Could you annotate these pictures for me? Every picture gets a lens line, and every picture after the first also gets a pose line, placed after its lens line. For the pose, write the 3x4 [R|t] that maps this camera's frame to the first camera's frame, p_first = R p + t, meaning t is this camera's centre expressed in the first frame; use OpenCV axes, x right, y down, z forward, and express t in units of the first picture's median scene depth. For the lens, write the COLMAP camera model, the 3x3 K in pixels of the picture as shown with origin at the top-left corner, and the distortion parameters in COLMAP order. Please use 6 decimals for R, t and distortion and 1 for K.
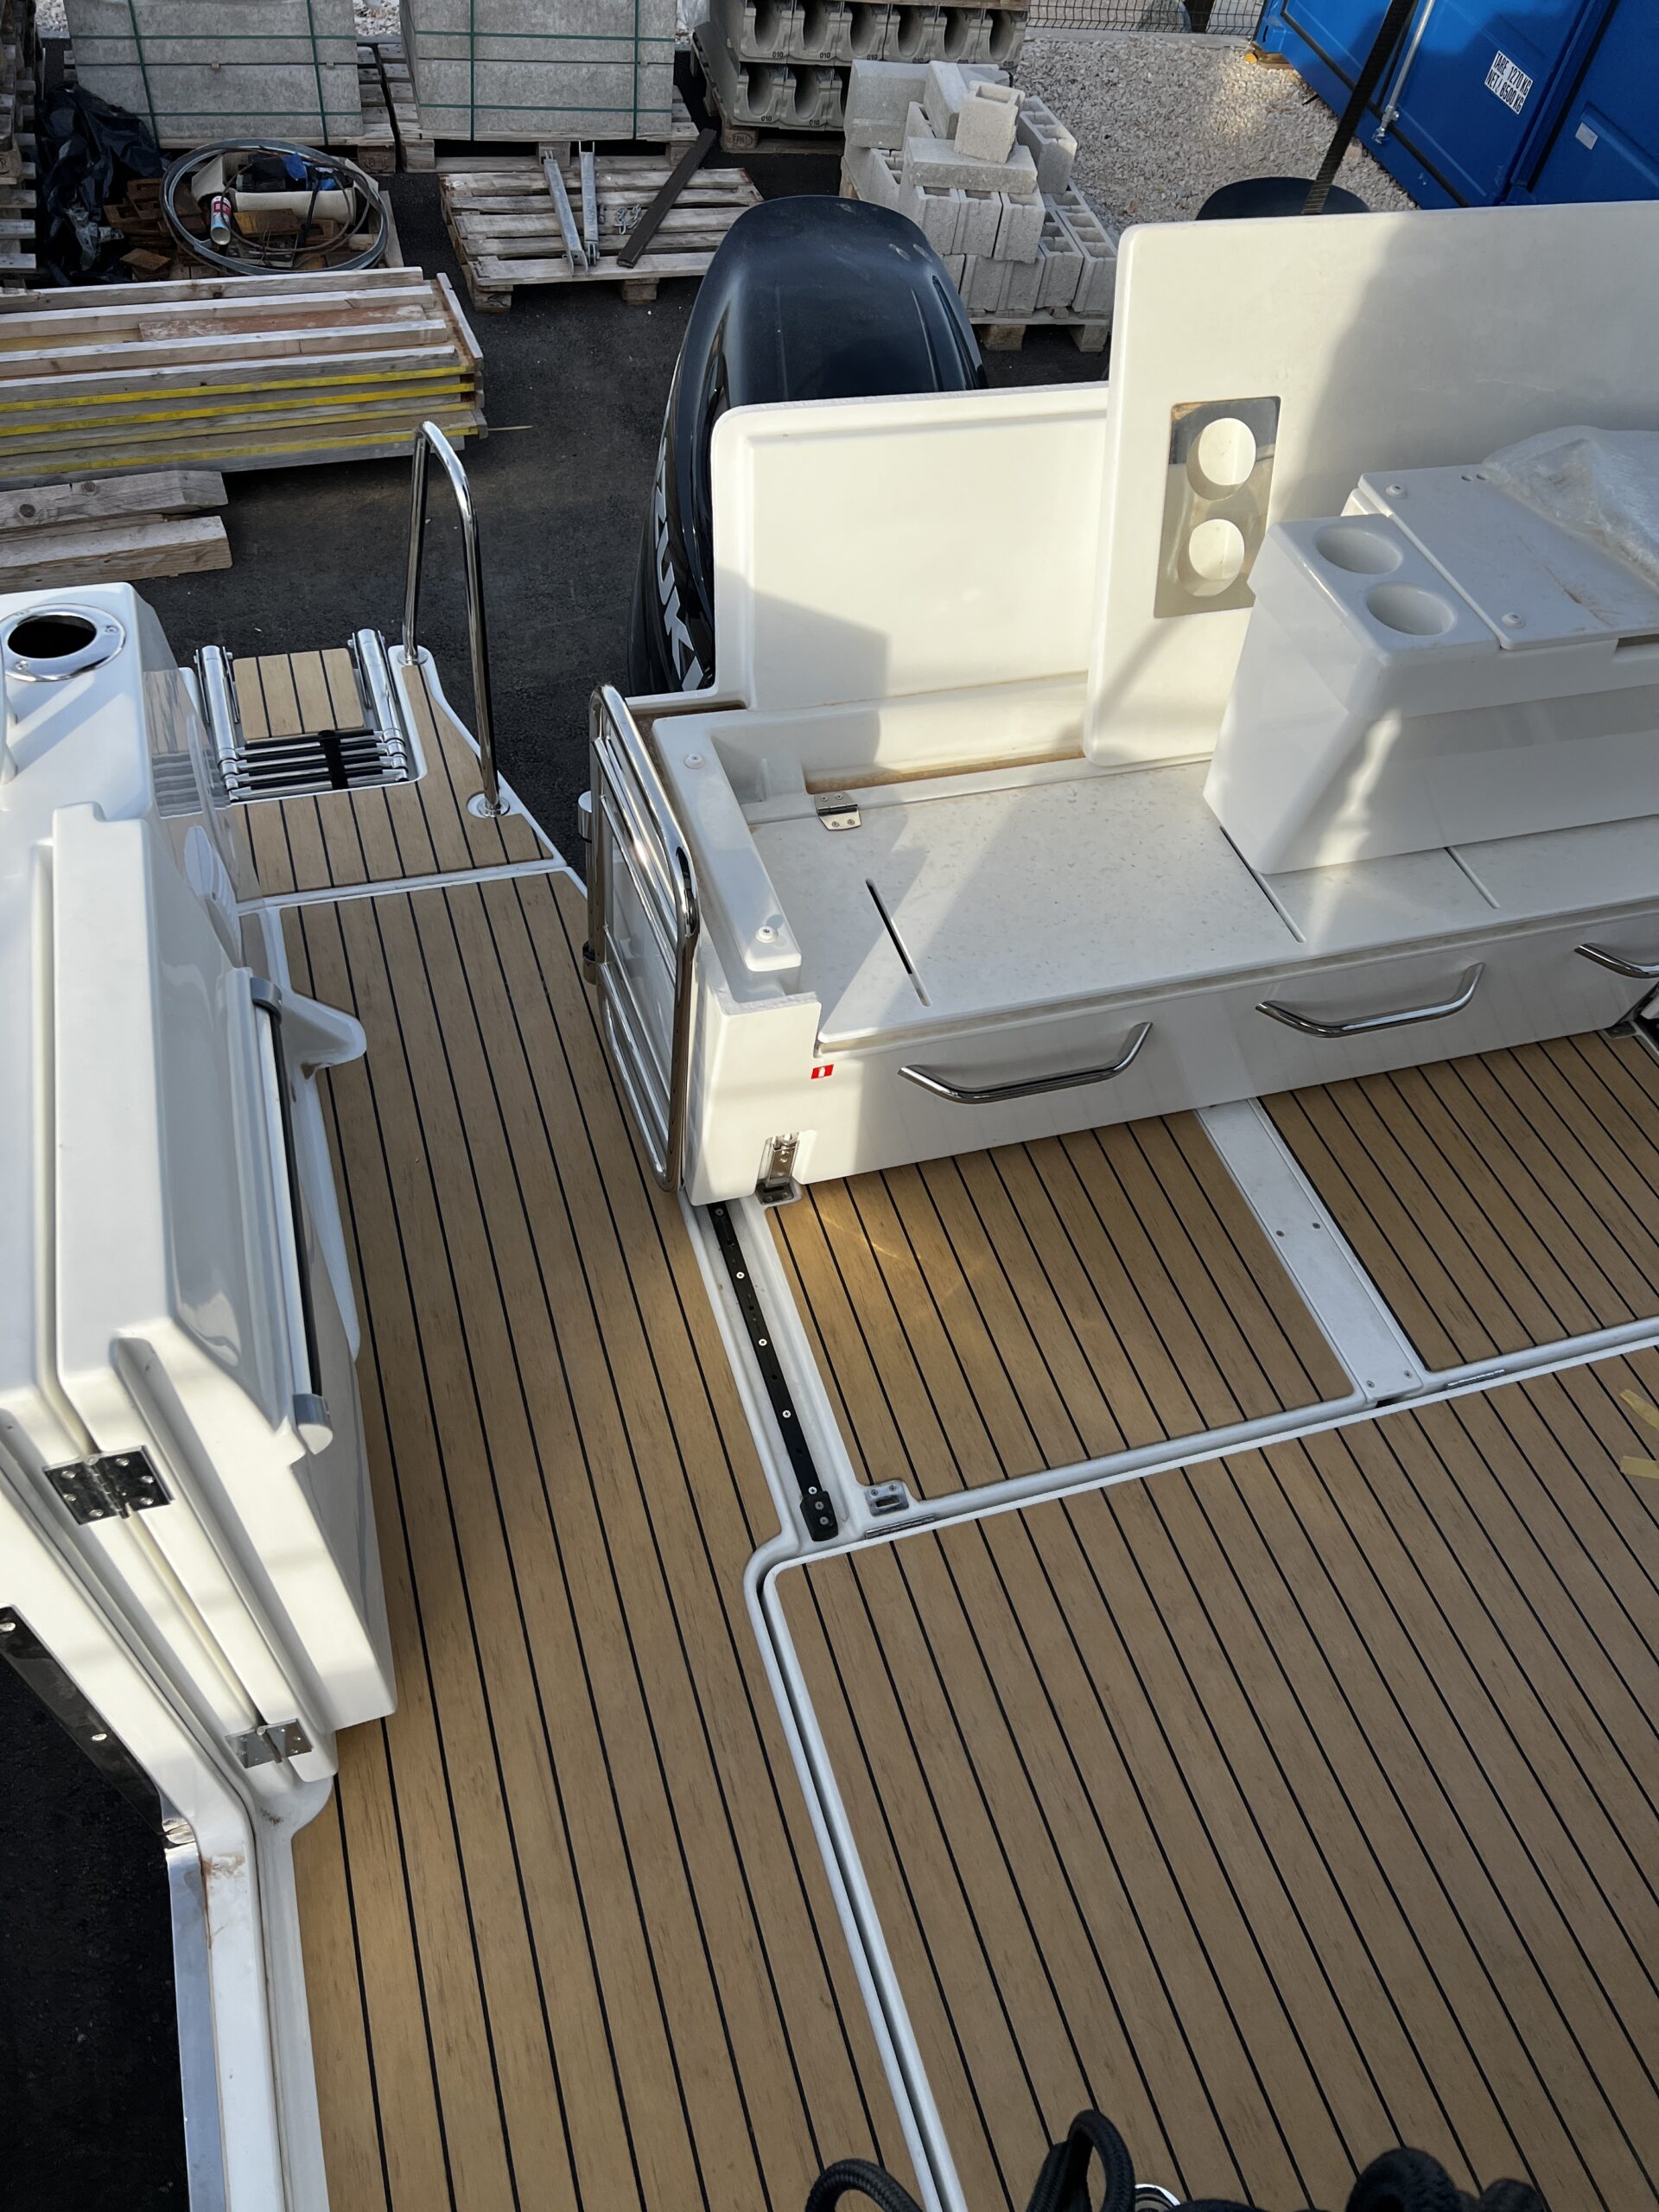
lens RADIAL K [[1655.4, 0, 820.8], [0, 1655.4, 1094.6], [0, 0, 1]] dist [0.059840, -0.063035]
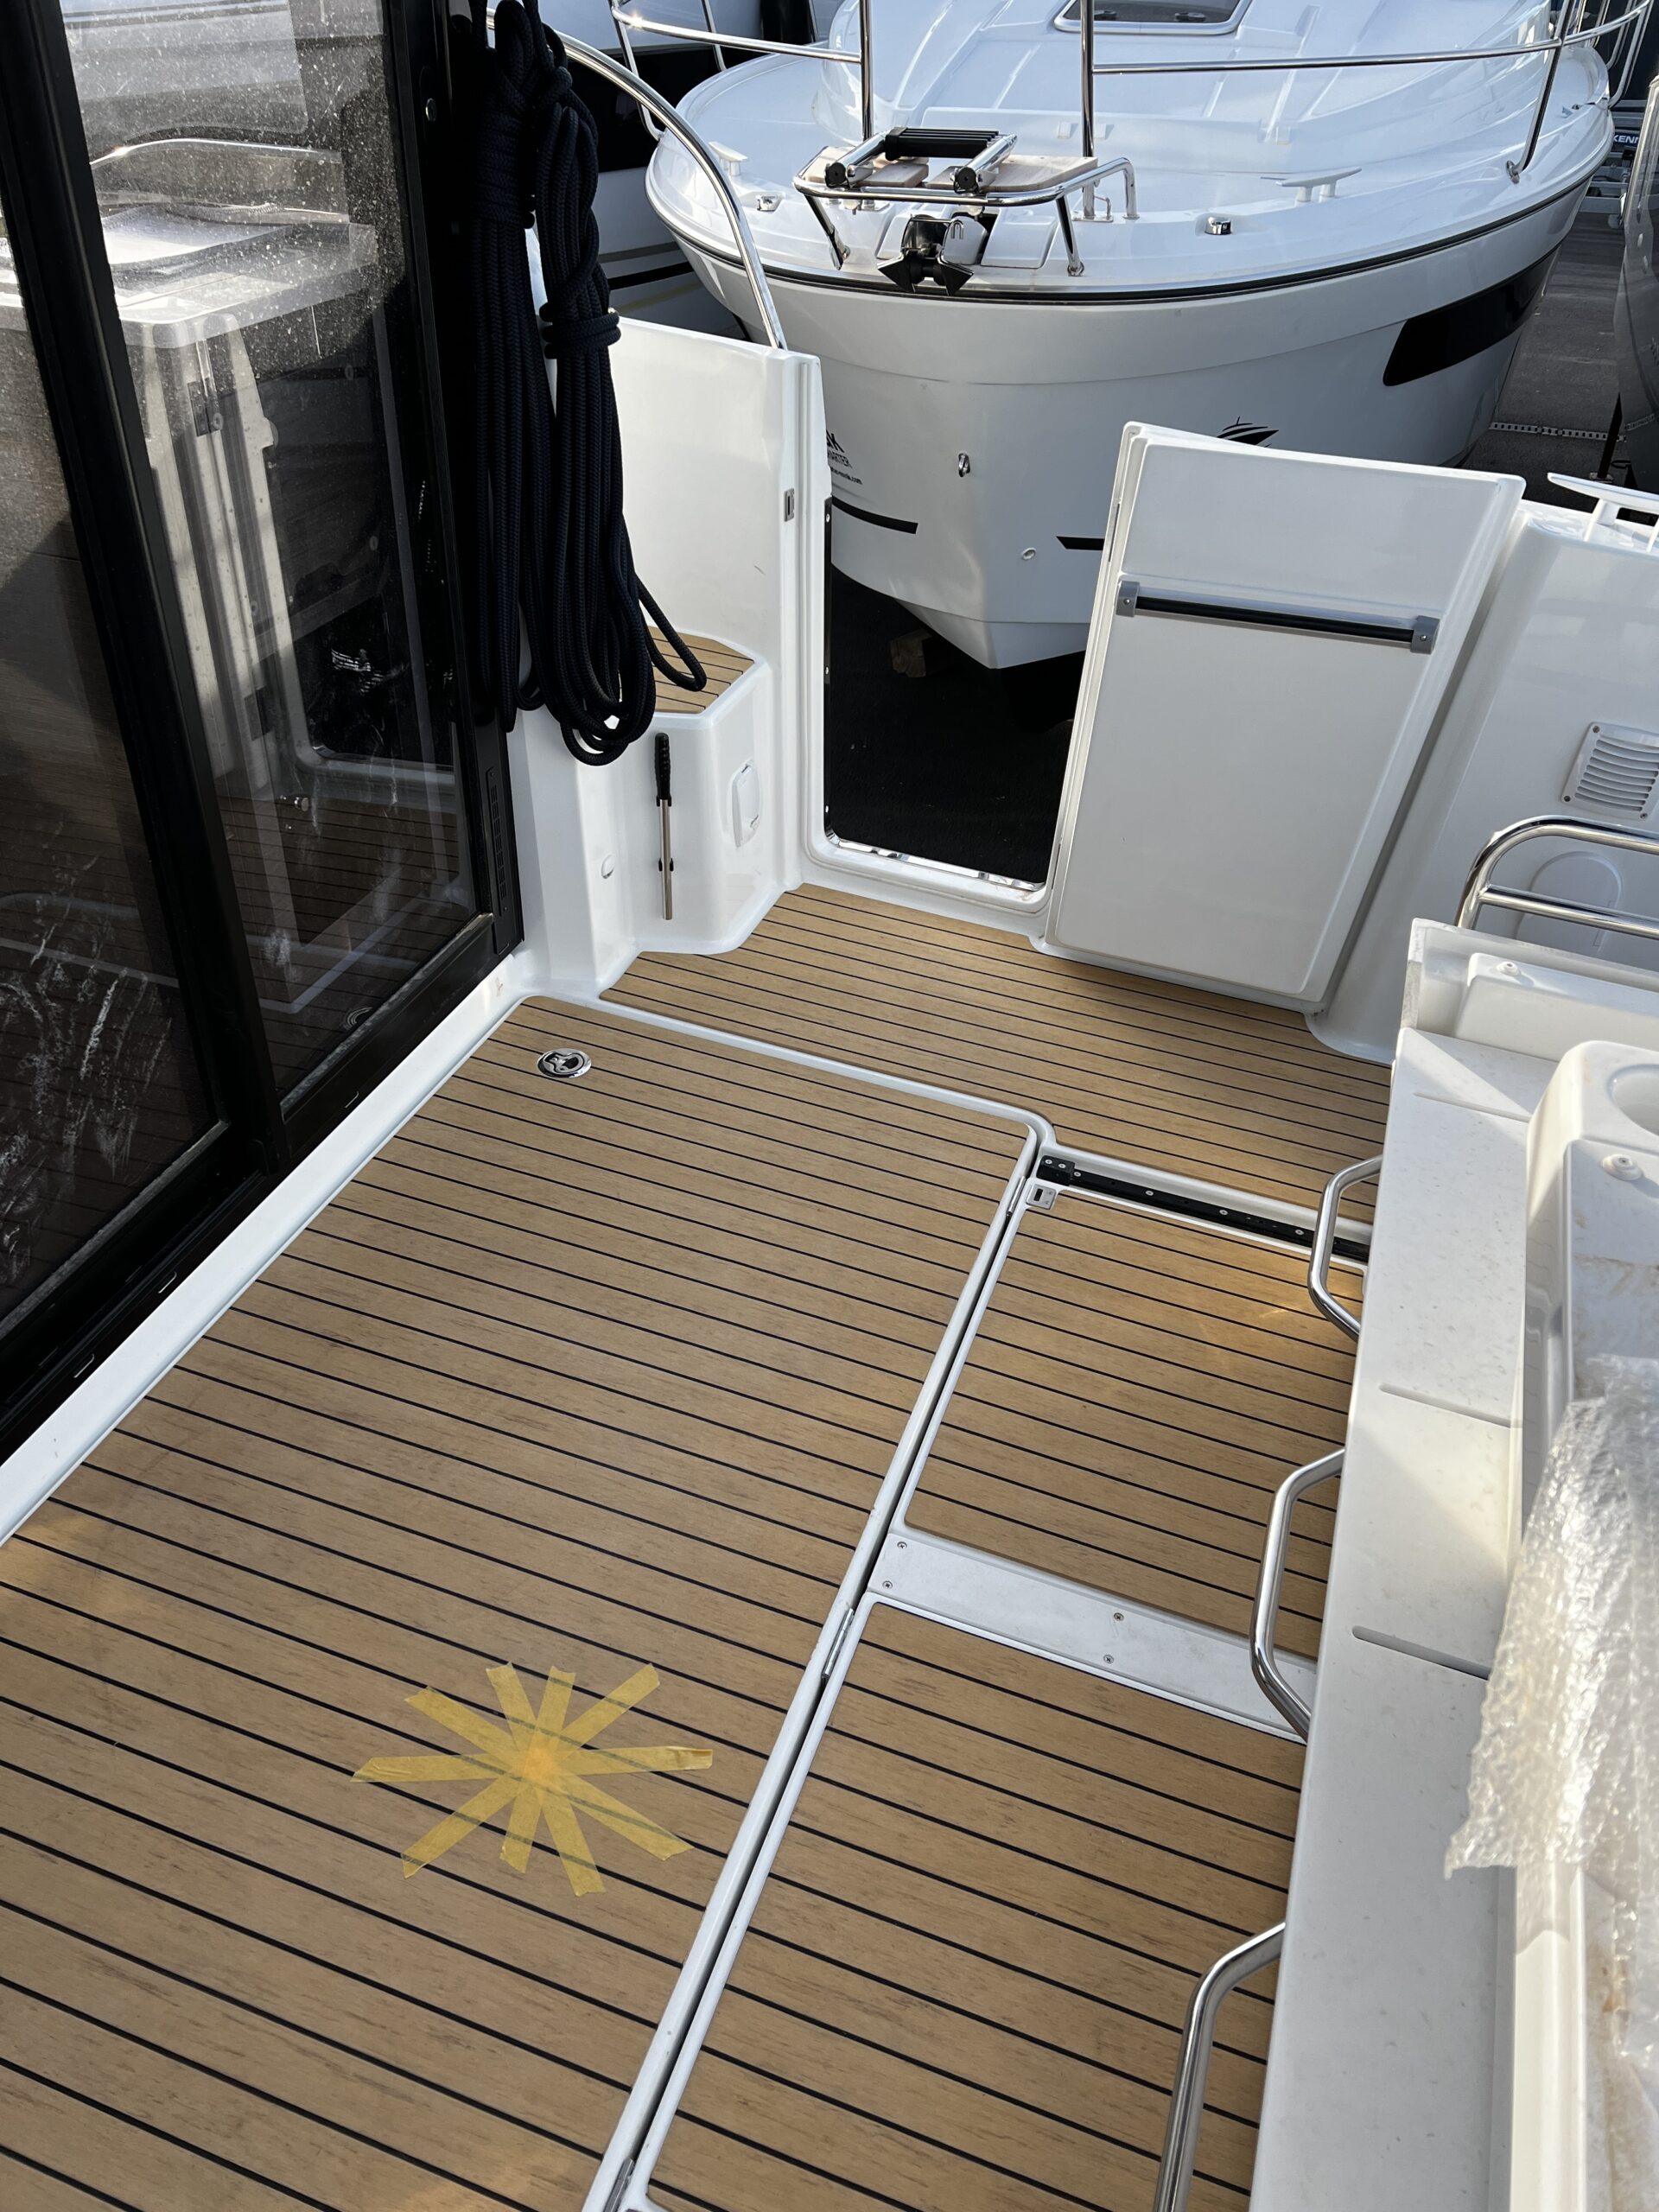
lens RADIAL K [[1655.4, 0, 829.1], [0, 1655.4, 1093.9], [0, 0, 1]] dist [0.059840, -0.063035]
pose [[-0.584725, 0.362128, -0.725920, 0.884817], [-0.691309, 0.245800, 0.679466, -0.438211], [0.424485, 0.899136, 0.106617, 0.677840]]
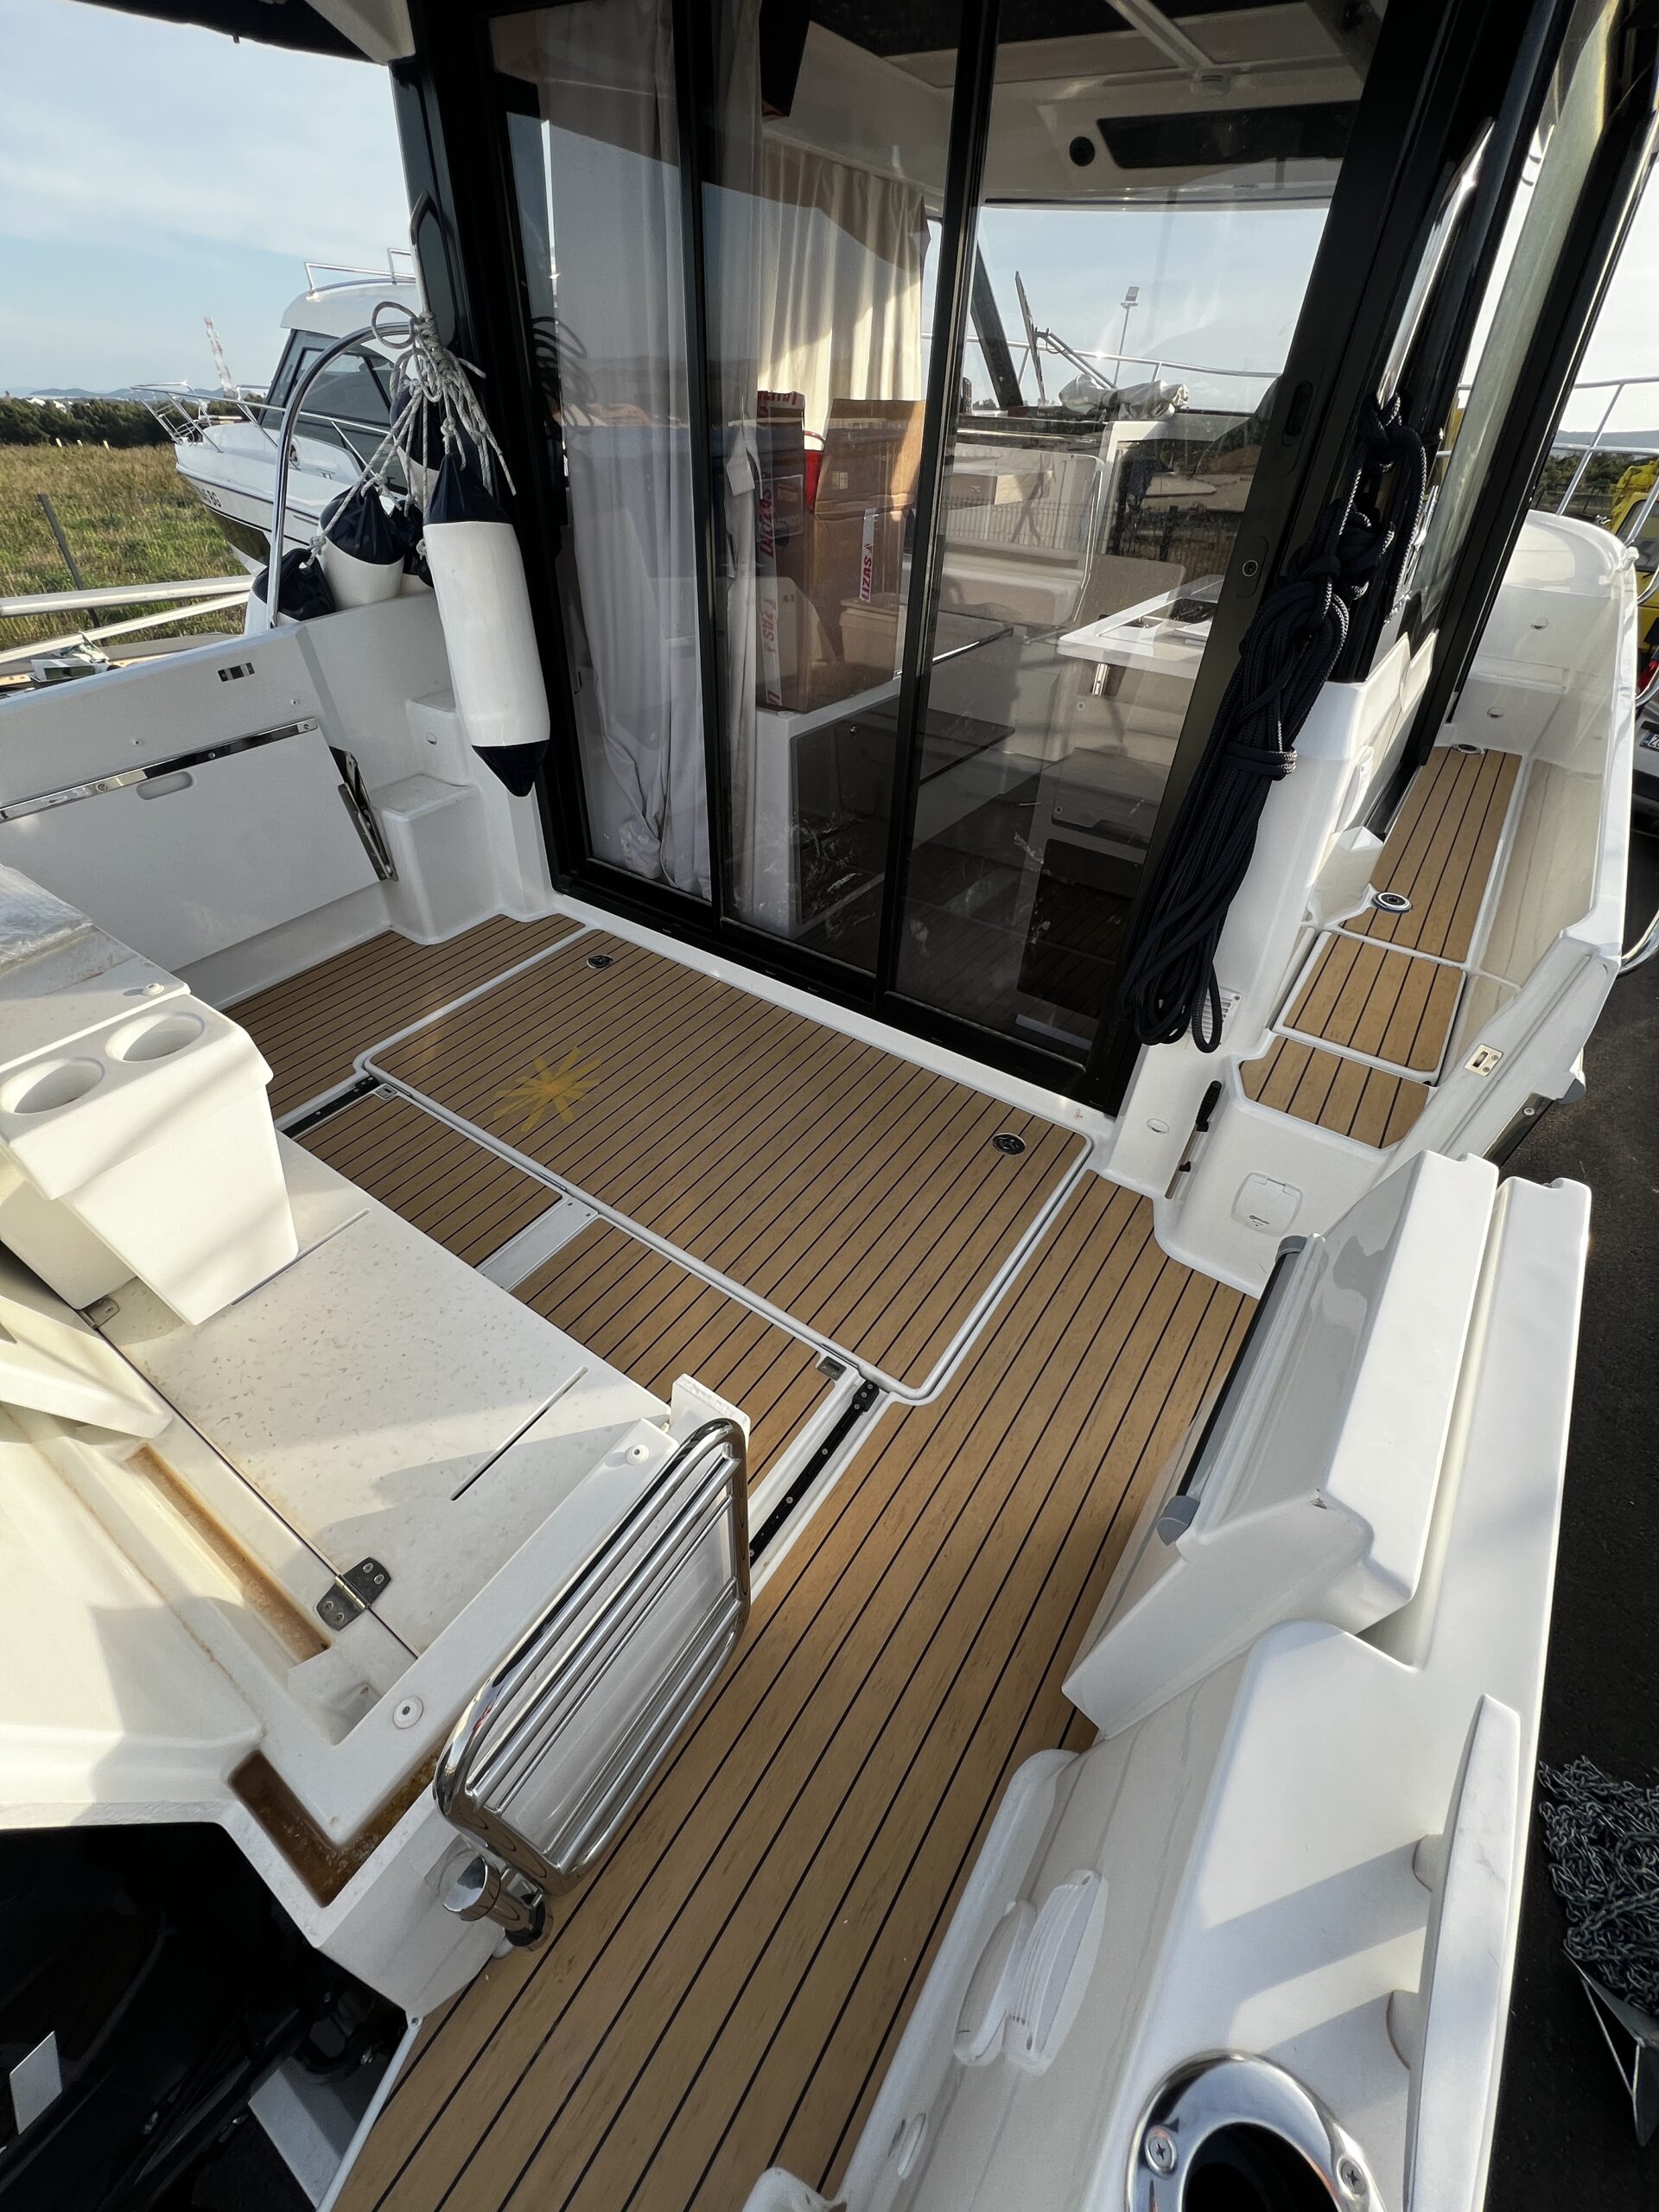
lens RADIAL K [[883.5, 0, 827.9], [0, 883.5, 1109.7], [0, 0, 1]] dist [-0.002605, 0.001016]
pose [[-0.609195, -0.599079, 0.519603, -0.228865], [0.554857, 0.146133, 0.819011, -0.448751], [-0.566583, 0.787242, 0.243379, 0.547569]]
